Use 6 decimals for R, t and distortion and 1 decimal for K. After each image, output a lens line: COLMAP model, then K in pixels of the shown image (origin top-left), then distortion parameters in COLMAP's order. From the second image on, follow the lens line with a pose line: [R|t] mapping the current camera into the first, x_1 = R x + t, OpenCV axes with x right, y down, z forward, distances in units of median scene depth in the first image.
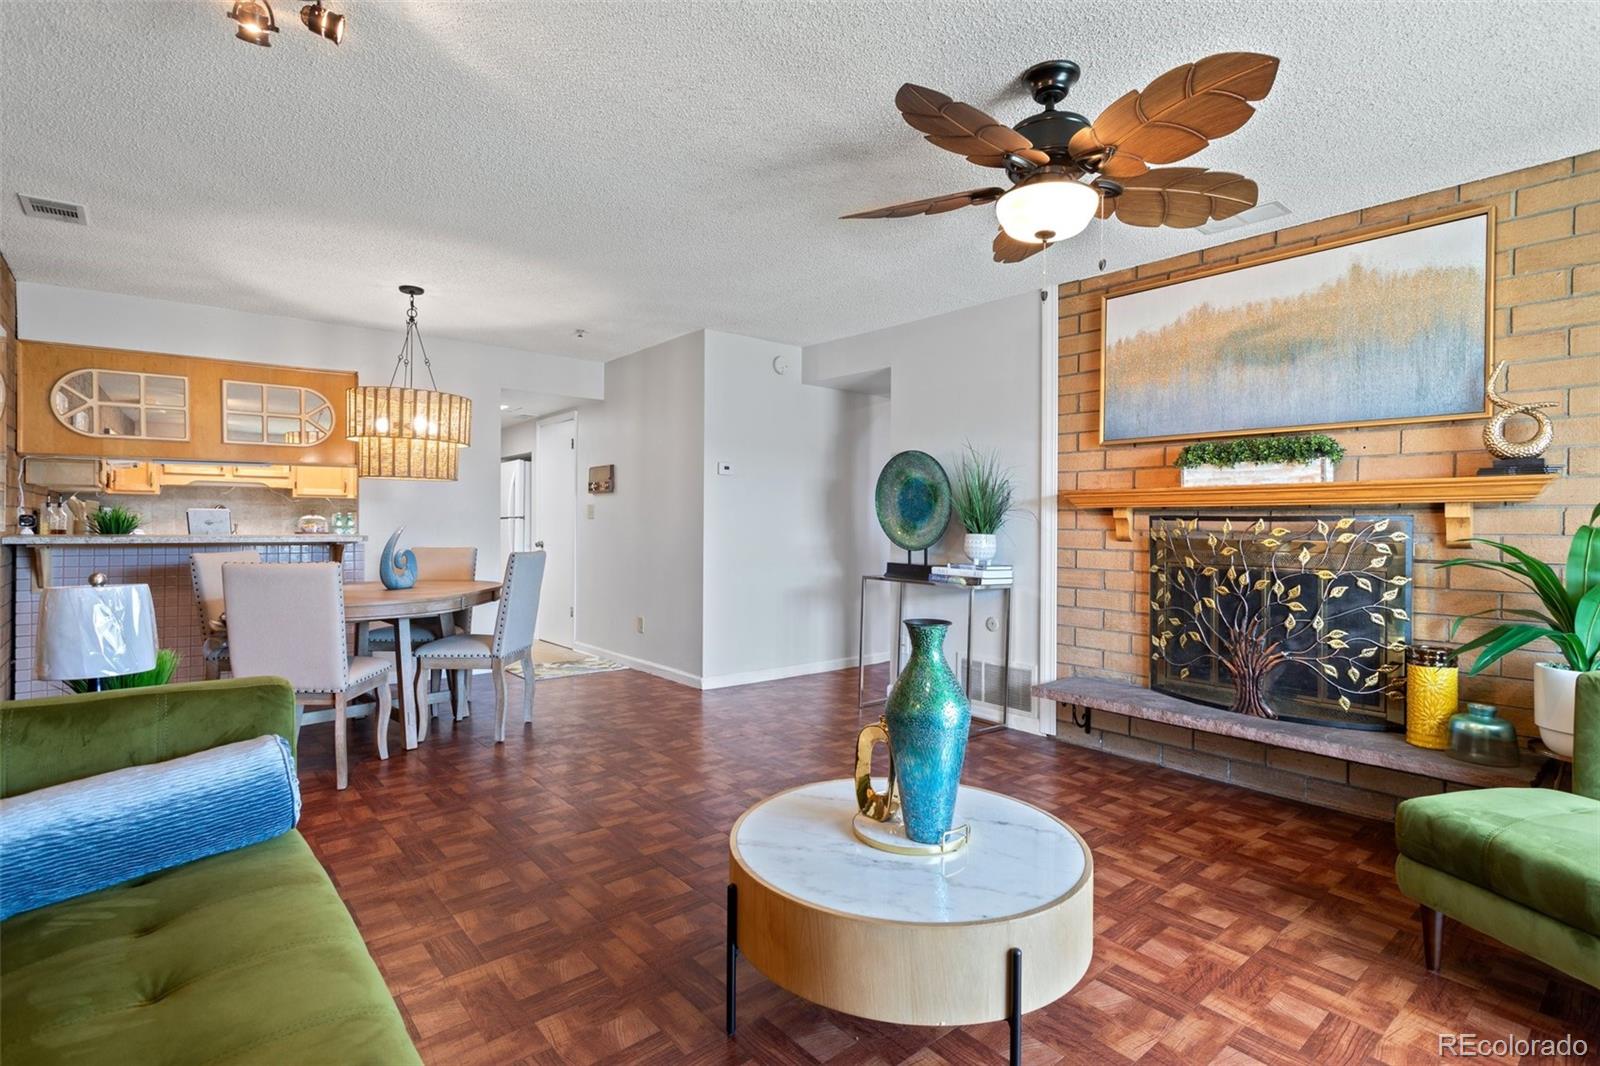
lens RADIAL K [[768.8, 0, 807.7], [0, 768.8, 526.7], [0, 0, 1]] dist [-0.001147, 0.000140]
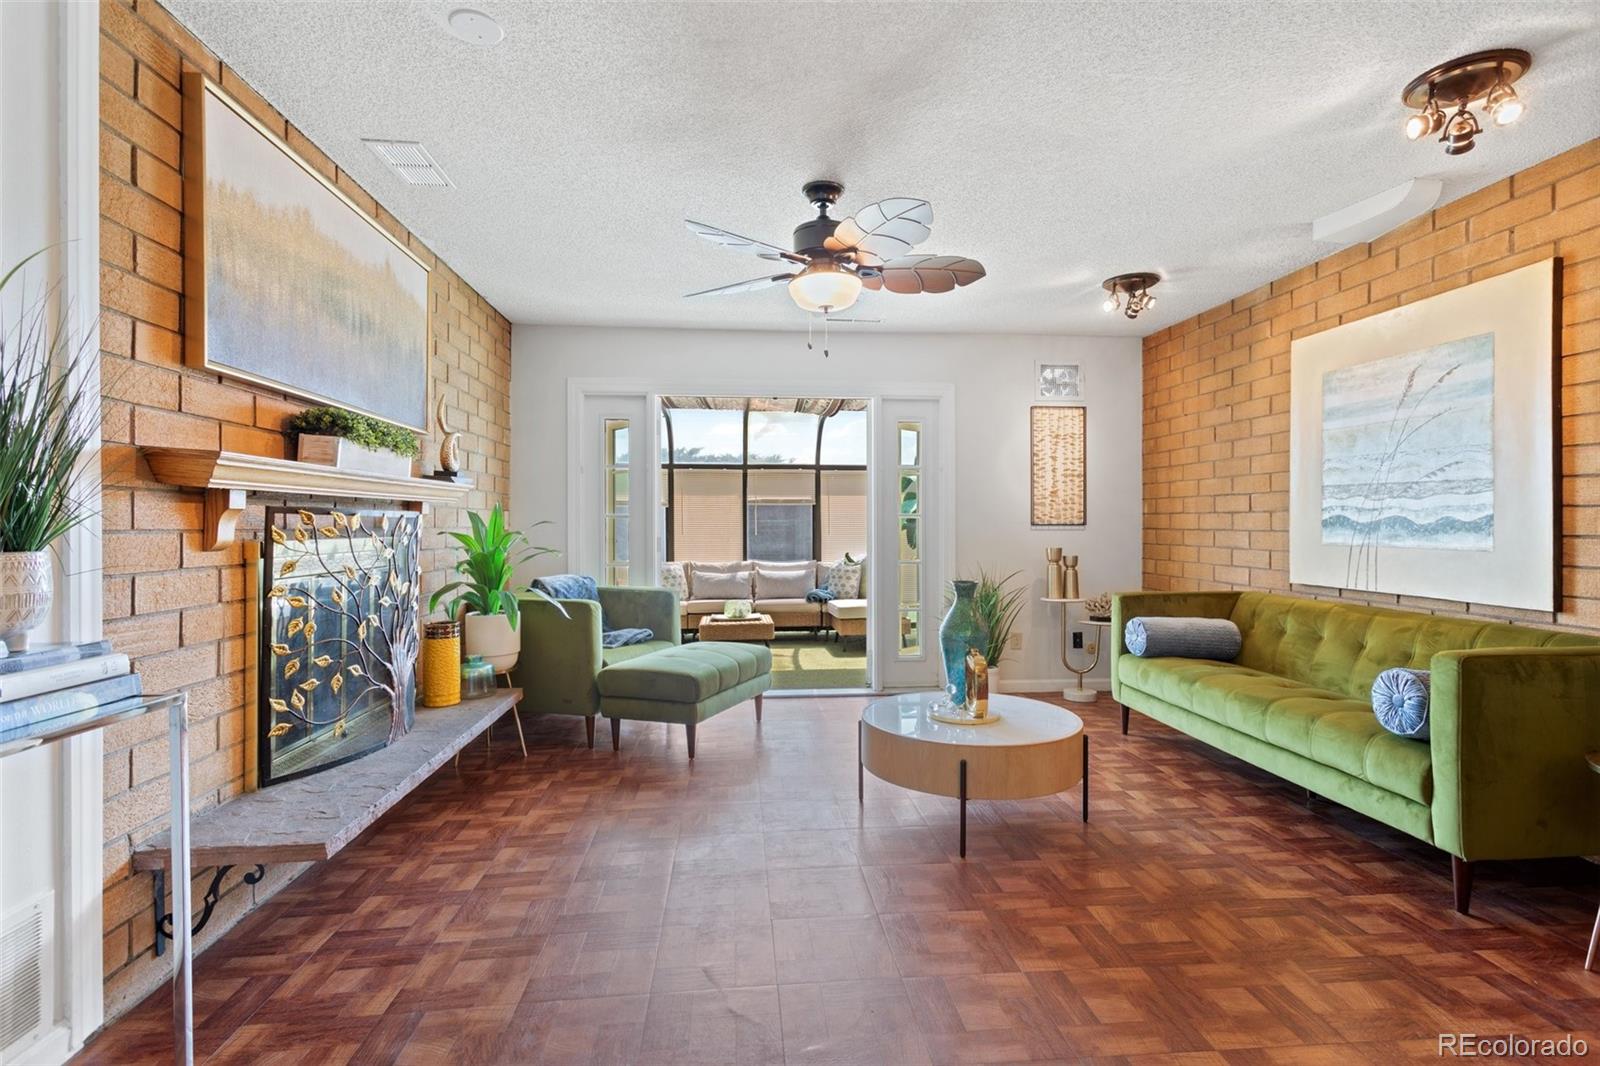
lens RADIAL K [[751.8, 0, 805.0], [0, 751.8, 527.2], [0, 0, 1]] dist [-0.001320, -0.000246]
pose [[-0.816321, -0.012735, 0.577458, -0.284577], [-0.007557, 0.999907, 0.011369, -0.008385], [-0.577549, 0.004917, -0.816341, 1.406344]]
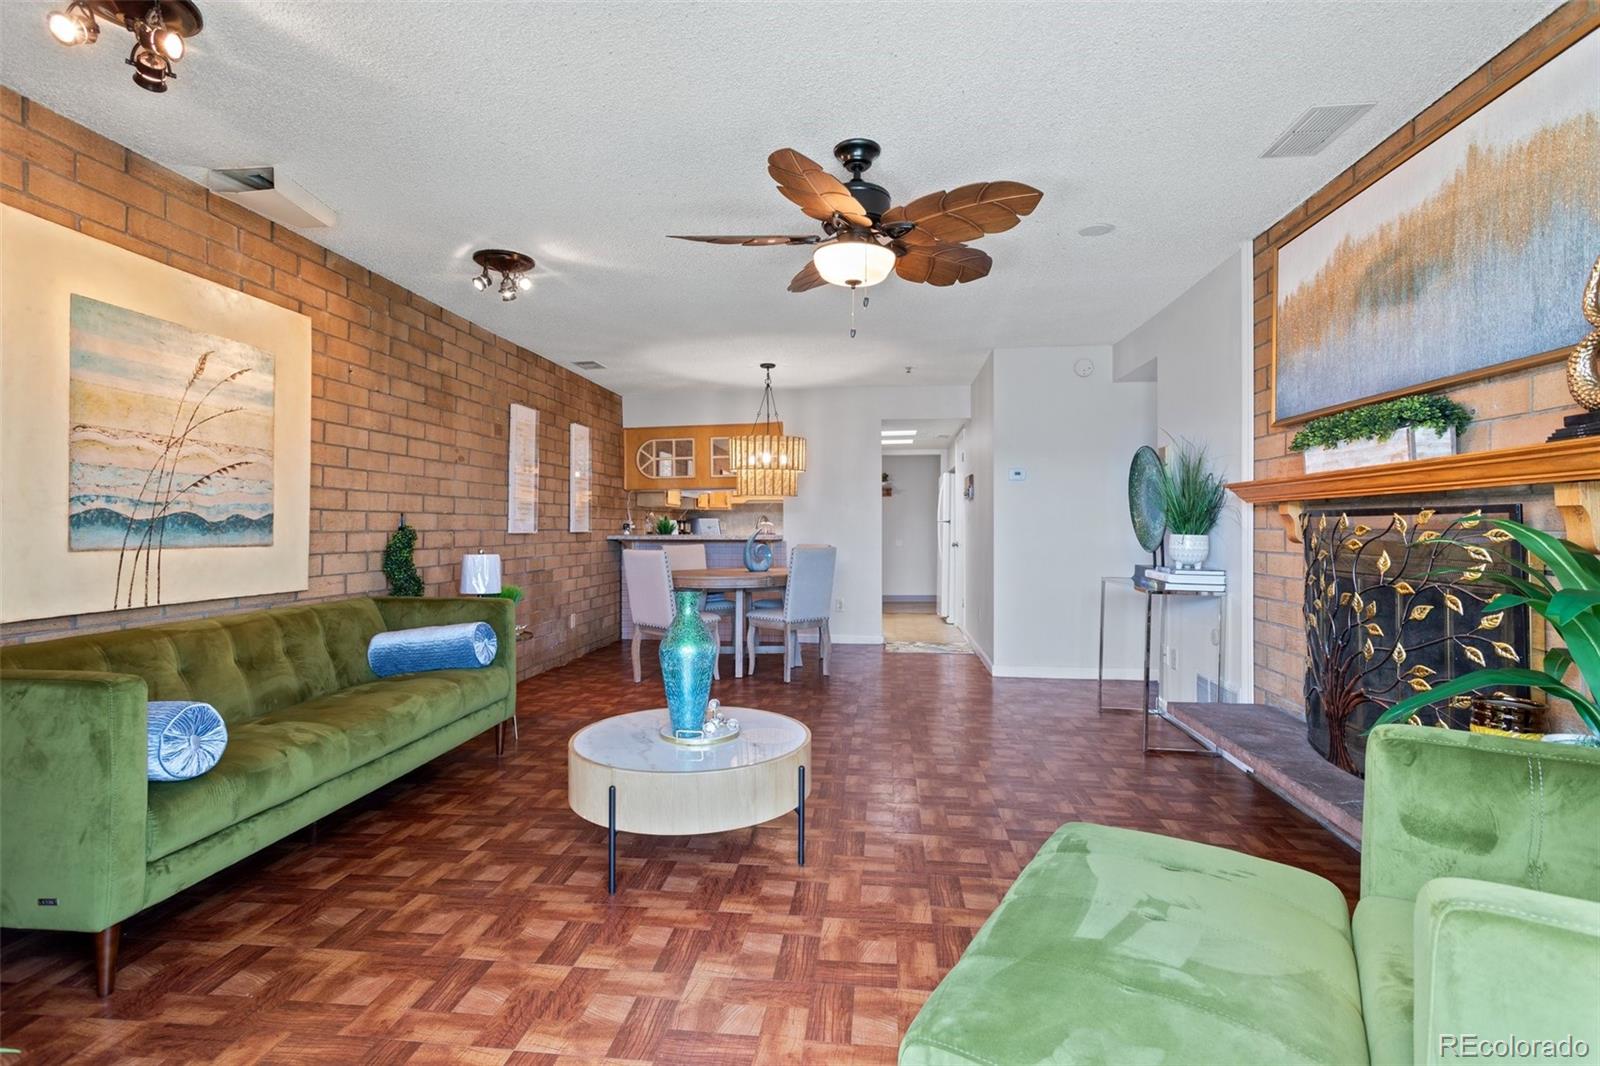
lens RADIAL K [[763.7, 0, 804.2], [0, 763.7, 522.3], [0, 0, 1]] dist [-0.001477, 0.000170]
pose [[0.686502, -0.011139, -0.727043, 0.754964], [0.003458, 0.999921, -0.012055, 0.006514], [0.727120, 0.005762, 0.686486, 0.080849]]
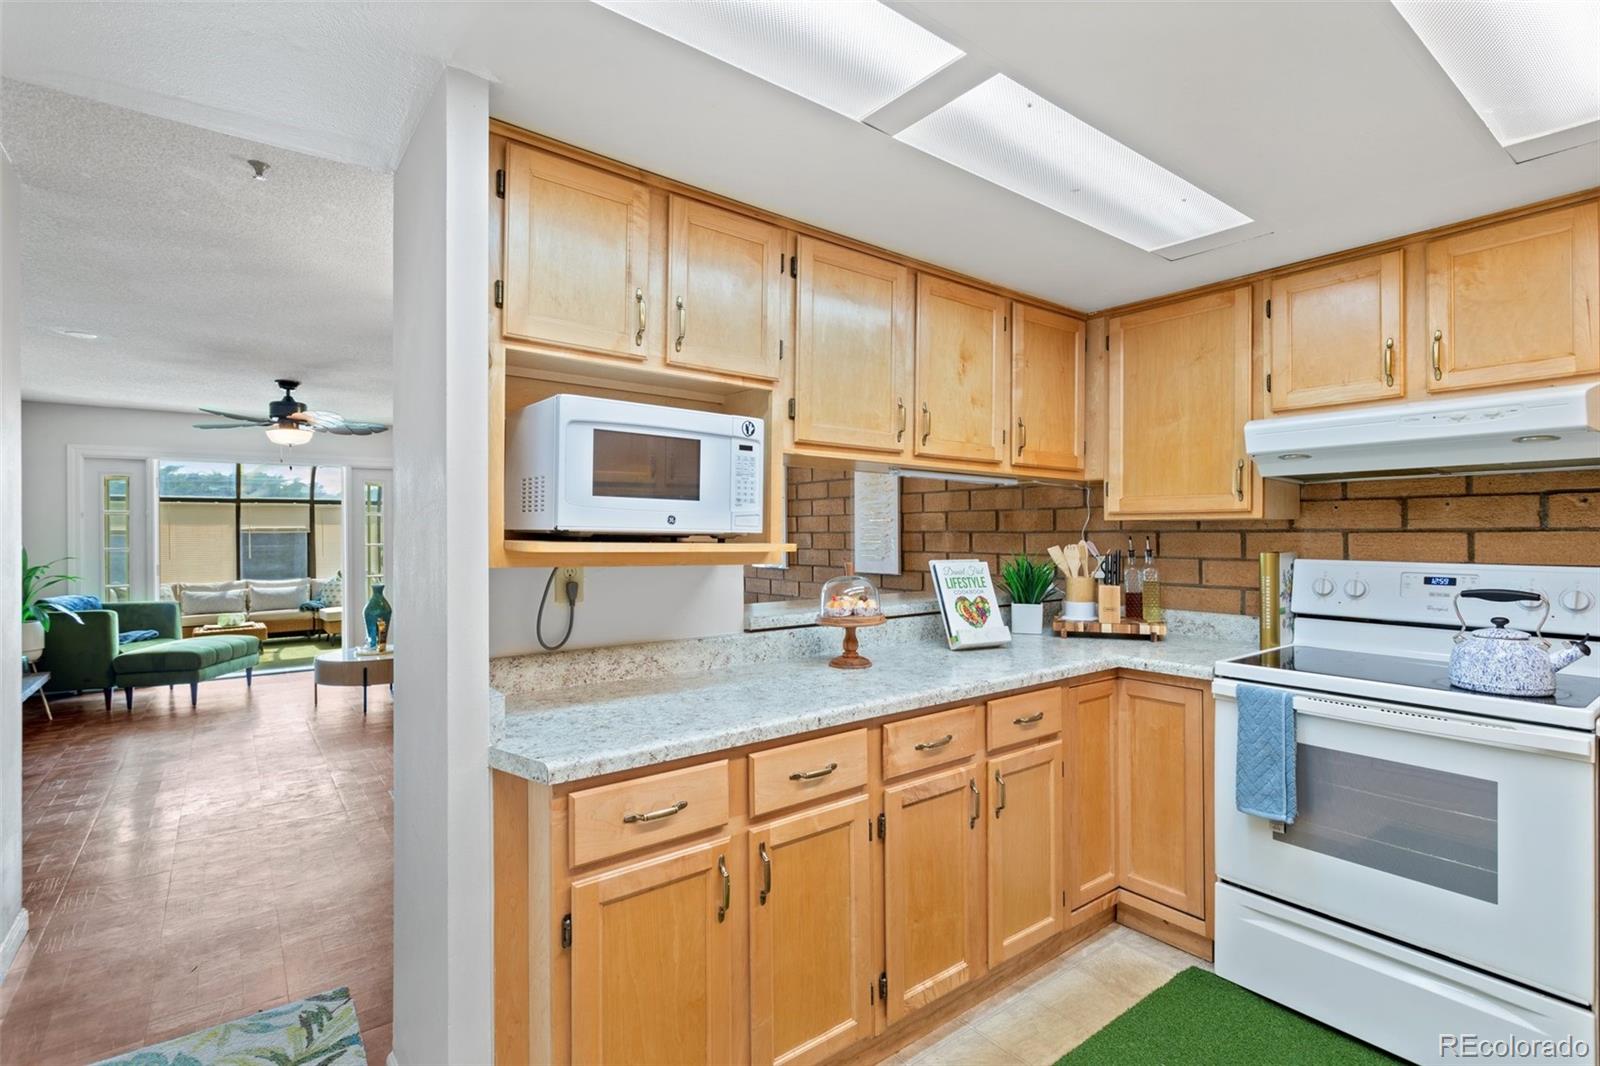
lens RADIAL K [[751.8, 0, 805.0], [0, 751.8, 527.2], [0, 0, 1]] dist [-0.001320, -0.000246]
pose [[-0.998739, -0.002010, 0.050158, -1.029045], [-0.002258, 0.999985, -0.004890, -0.064971], [-0.050147, -0.004997, -0.998729, 2.292979]]
